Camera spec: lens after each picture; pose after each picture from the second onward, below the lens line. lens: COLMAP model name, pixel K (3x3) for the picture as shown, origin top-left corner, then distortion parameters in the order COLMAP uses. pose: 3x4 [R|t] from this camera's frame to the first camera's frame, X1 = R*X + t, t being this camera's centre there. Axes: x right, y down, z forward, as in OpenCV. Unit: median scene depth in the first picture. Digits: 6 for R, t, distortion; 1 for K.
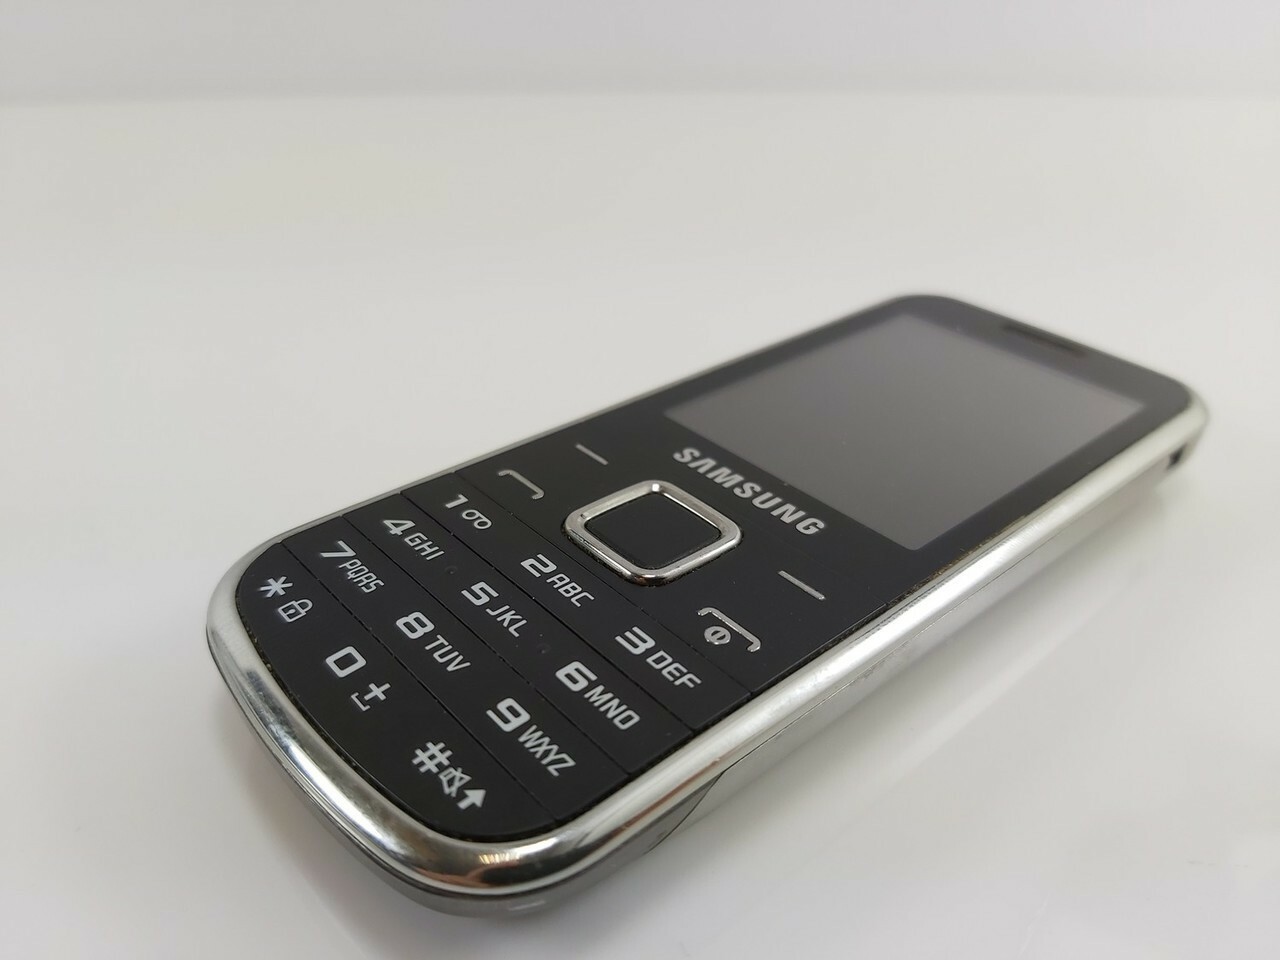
lens RADIAL K [[1067.5, 0, 640.0], [0, 1067.5, 480.0], [0, 0, 1]] dist [0.004674, -0.002940]
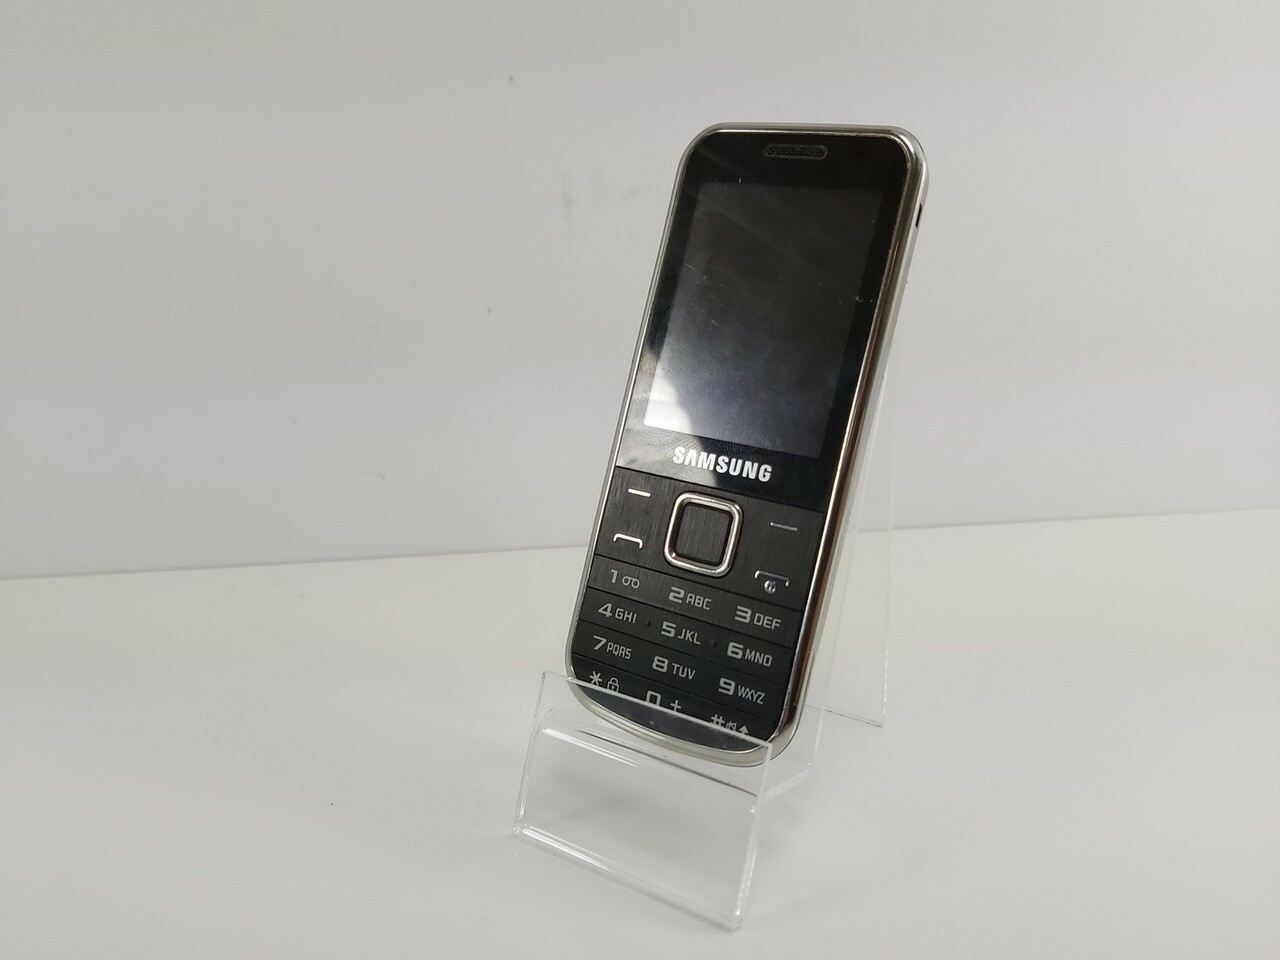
lens RADIAL K [[1067.5, 0, 640.0], [0, 1067.5, 480.0], [0, 0, 1]] dist [0.004674, -0.002940]
pose [[0.718995, -0.596087, -0.357389, 0.694079], [0.680252, 0.498131, 0.537701, -1.142512], [-0.142490, -0.629719, 0.763643, -0.372603]]
